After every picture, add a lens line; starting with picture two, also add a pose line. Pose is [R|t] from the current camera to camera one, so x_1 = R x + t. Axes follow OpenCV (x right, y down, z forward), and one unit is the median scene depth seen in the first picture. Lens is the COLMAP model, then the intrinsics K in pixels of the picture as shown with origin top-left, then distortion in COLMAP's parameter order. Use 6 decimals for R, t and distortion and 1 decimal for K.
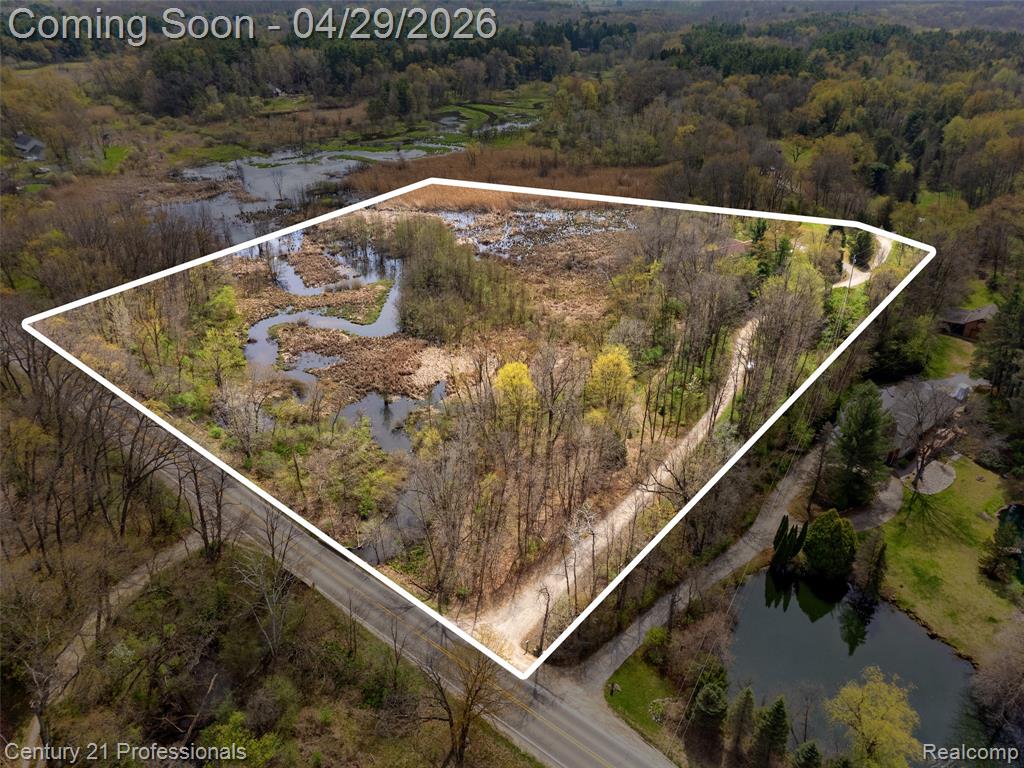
lens RADIAL K [[768.9, 0, 514.4], [0, 768.9, 385.0], [0, 0, 1]] dist [0.001190, 0.028428]
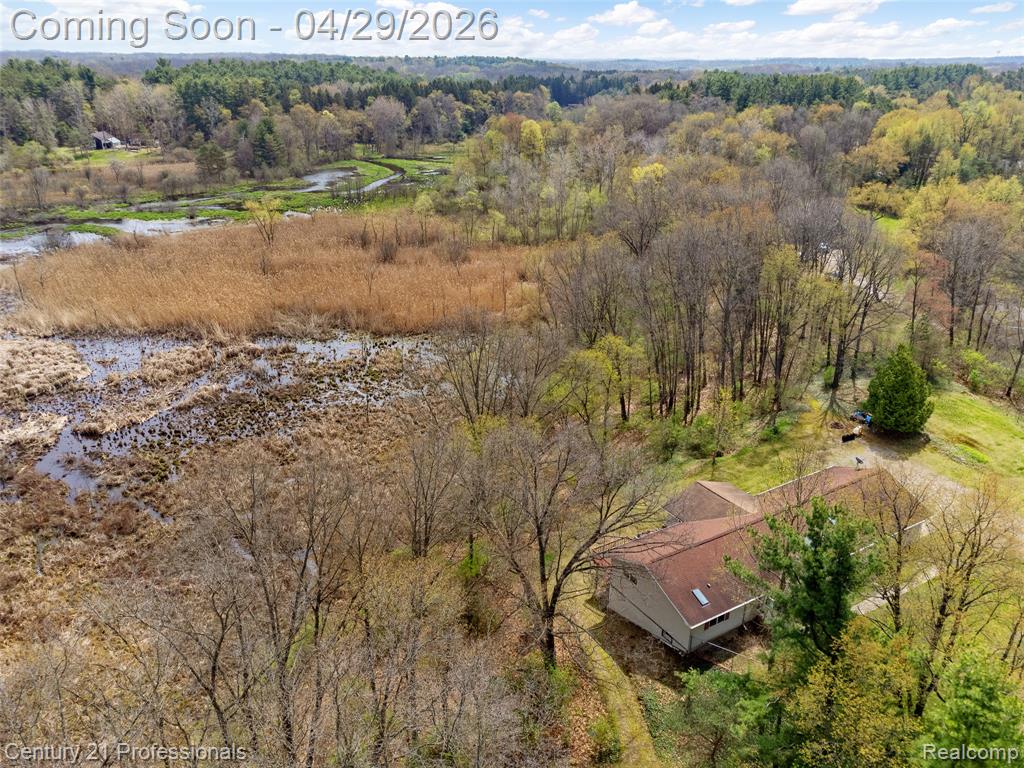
lens RADIAL K [[768.9, 0, 517.1], [0, 768.9, 385.8], [0, 0, 1]] dist [0.001190, 0.028428]
pose [[0.999101, 0.006499, -0.041902, 0.114748], [-0.010448, 0.995448, -0.094735, -0.103193], [0.041095, 0.095087, 0.994620, 0.366108]]
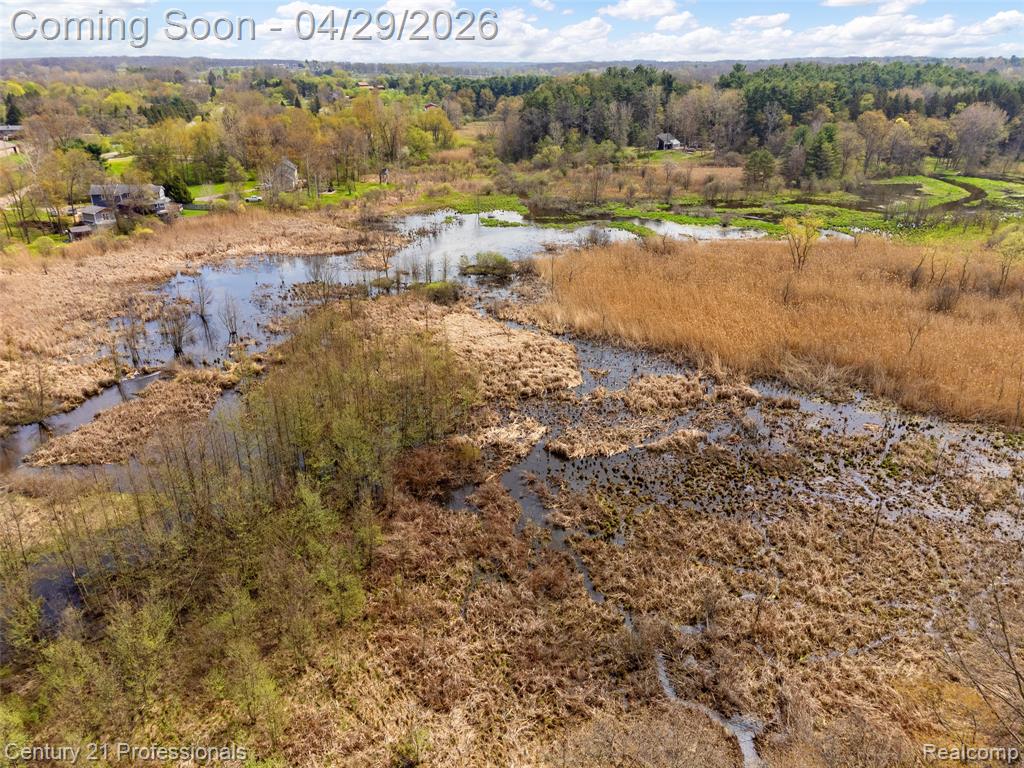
lens RADIAL K [[768.9, 0, 518.0], [0, 768.9, 379.1], [0, 0, 1]] dist [0.001190, 0.028428]
pose [[0.762558, 0.226116, -0.606116, 0.095788], [-0.292217, 0.956290, -0.010889, -0.123698], [0.577160, 0.185421, 0.795302, 0.407645]]
